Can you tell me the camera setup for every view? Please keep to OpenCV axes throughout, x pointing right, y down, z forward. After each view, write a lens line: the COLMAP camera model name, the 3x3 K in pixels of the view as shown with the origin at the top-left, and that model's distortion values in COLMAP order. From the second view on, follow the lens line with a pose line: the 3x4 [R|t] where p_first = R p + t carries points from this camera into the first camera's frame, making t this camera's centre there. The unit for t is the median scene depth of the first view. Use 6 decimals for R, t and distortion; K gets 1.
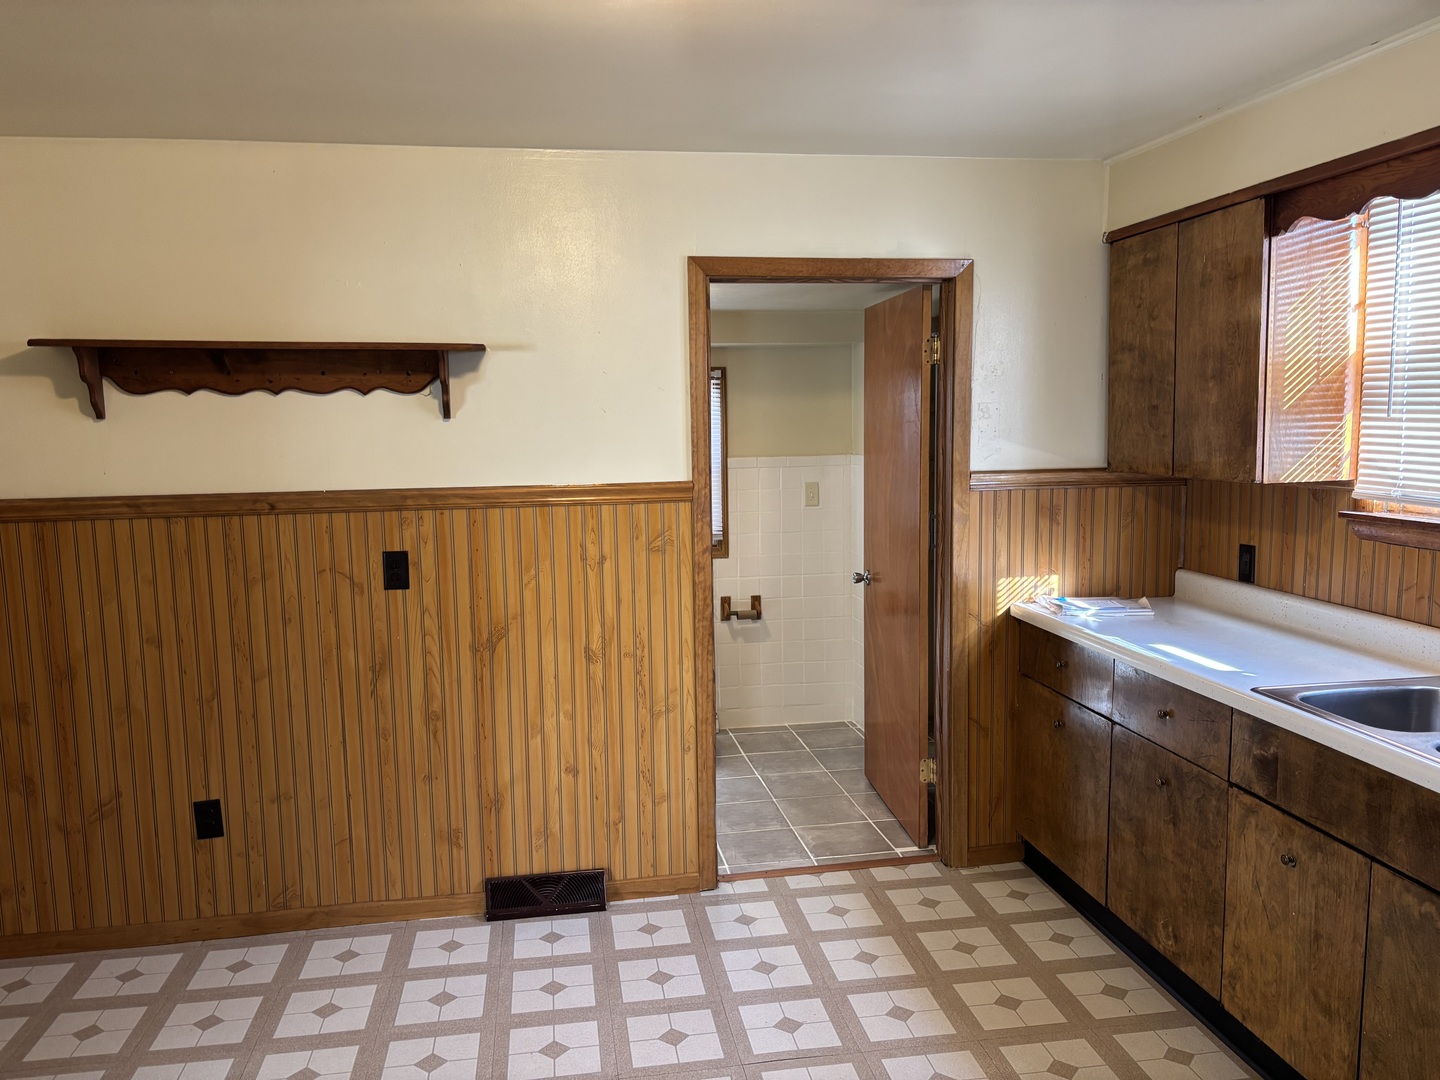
lens RADIAL K [[1078.7, 0, 714.6], [0, 1078.7, 551.5], [0, 0, 1]] dist [0.045321, -0.052305]
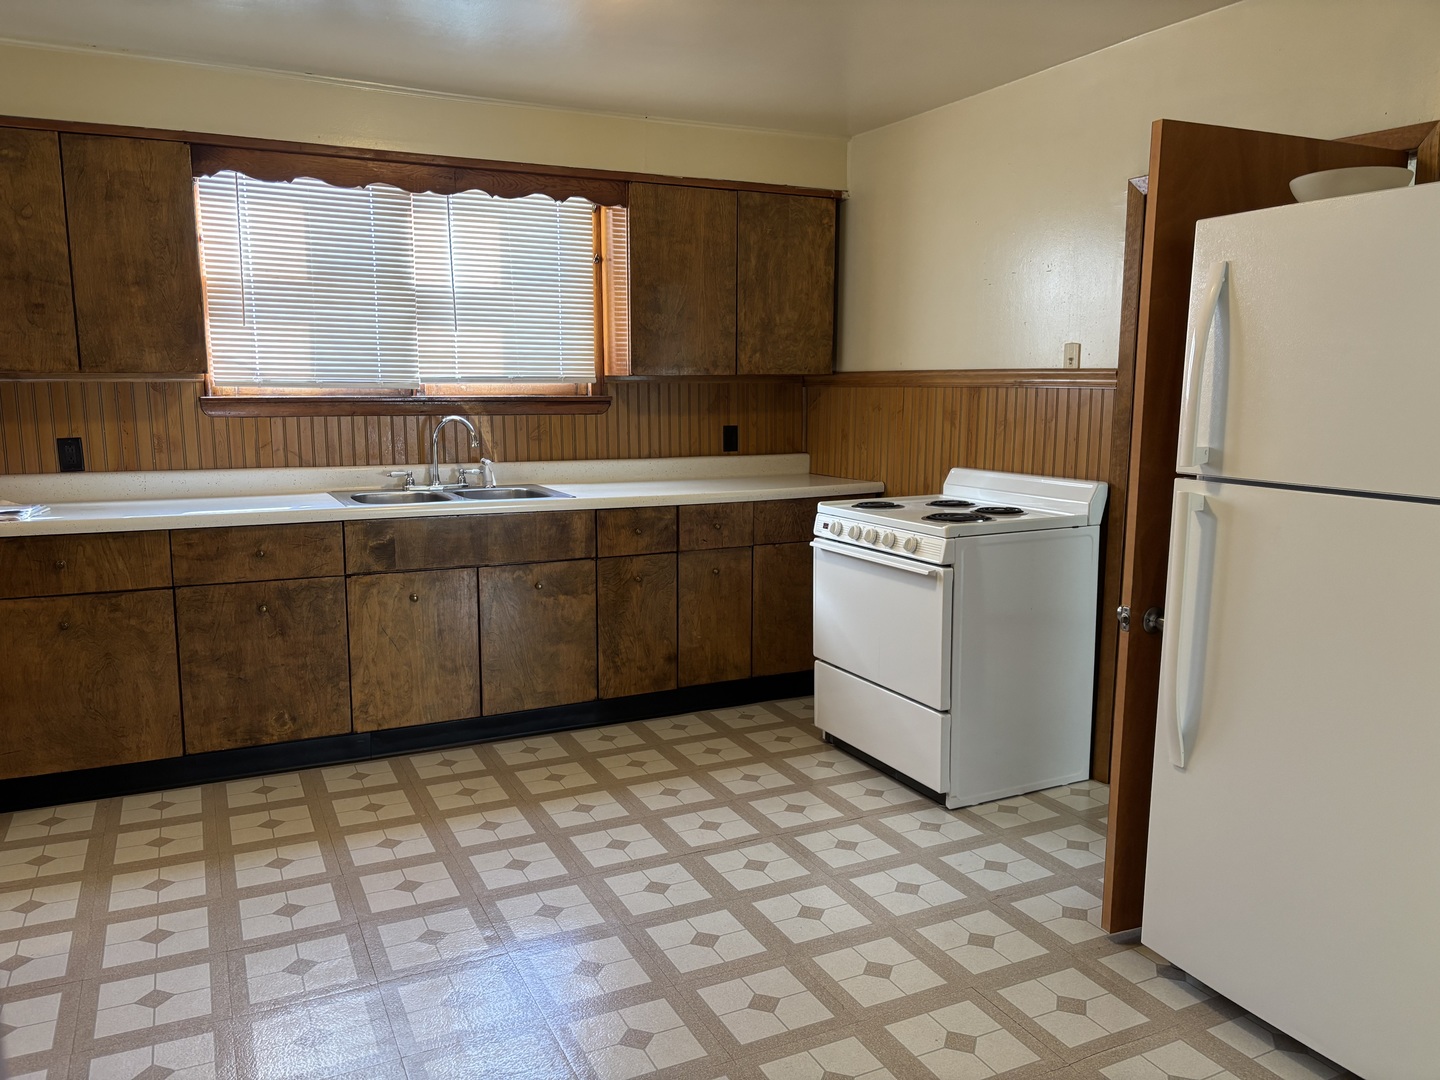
lens RADIAL K [[1078.7, 0, 698.1], [0, 1078.7, 551.4], [0, 0, 1]] dist [0.045321, -0.052305]
pose [[-0.277121, -0.137175, 0.950993, -0.812853], [0.120767, 0.976935, 0.176108, -0.012052], [-0.953215, 0.163651, -0.254163, 0.732032]]
